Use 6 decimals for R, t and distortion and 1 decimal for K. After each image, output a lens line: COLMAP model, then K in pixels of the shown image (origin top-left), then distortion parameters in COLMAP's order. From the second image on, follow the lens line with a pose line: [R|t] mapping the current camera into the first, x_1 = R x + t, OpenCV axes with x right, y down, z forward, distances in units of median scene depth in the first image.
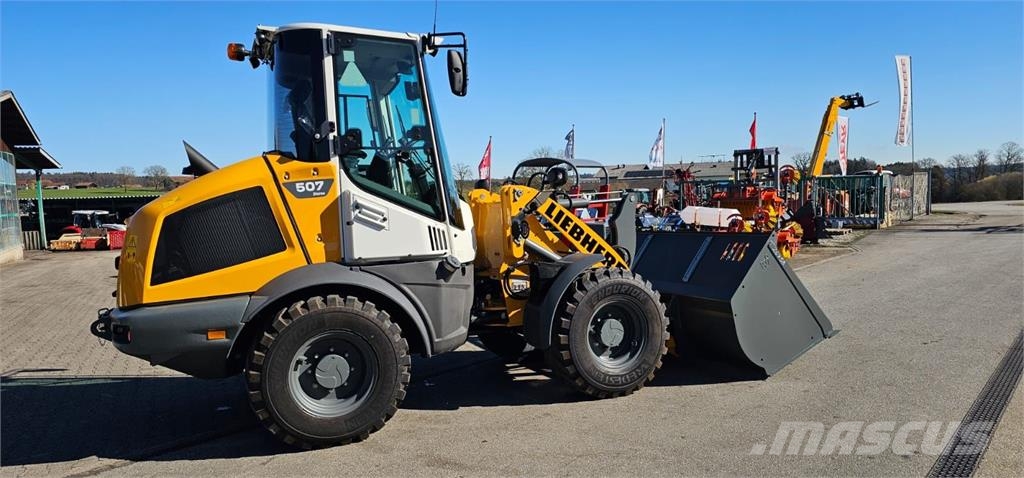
lens RADIAL K [[681.9, 0, 515.1], [0, 681.9, 249.6], [0, 0, 1]] dist [0.080877, -0.075294]
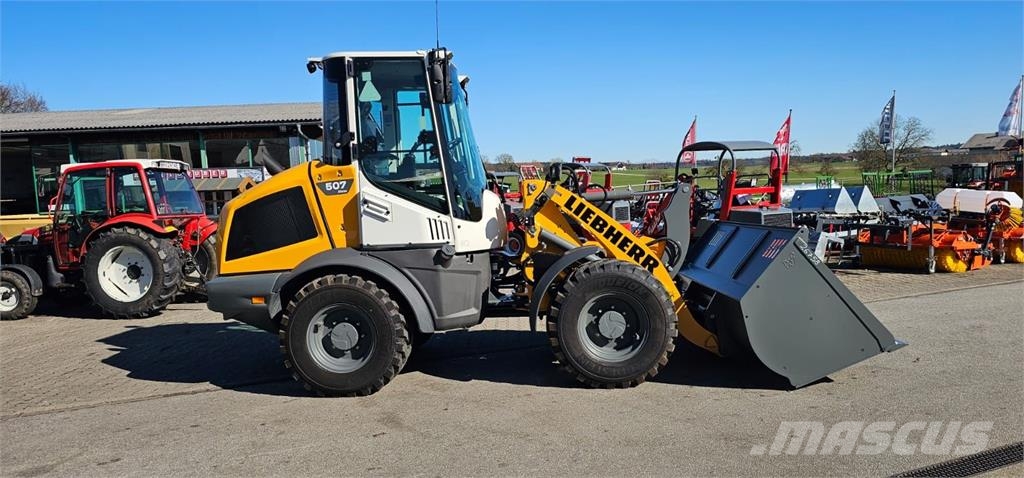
lens RADIAL K [[681.9, 0, 521.0], [0, 681.9, 245.6], [0, 0, 1]] dist [0.080877, -0.075294]
pose [[0.896962, 0.028820, -0.441167, 0.518758], [-0.018762, 0.999455, 0.027145, -0.022770], [0.441709, -0.016070, 0.897015, 0.037368]]
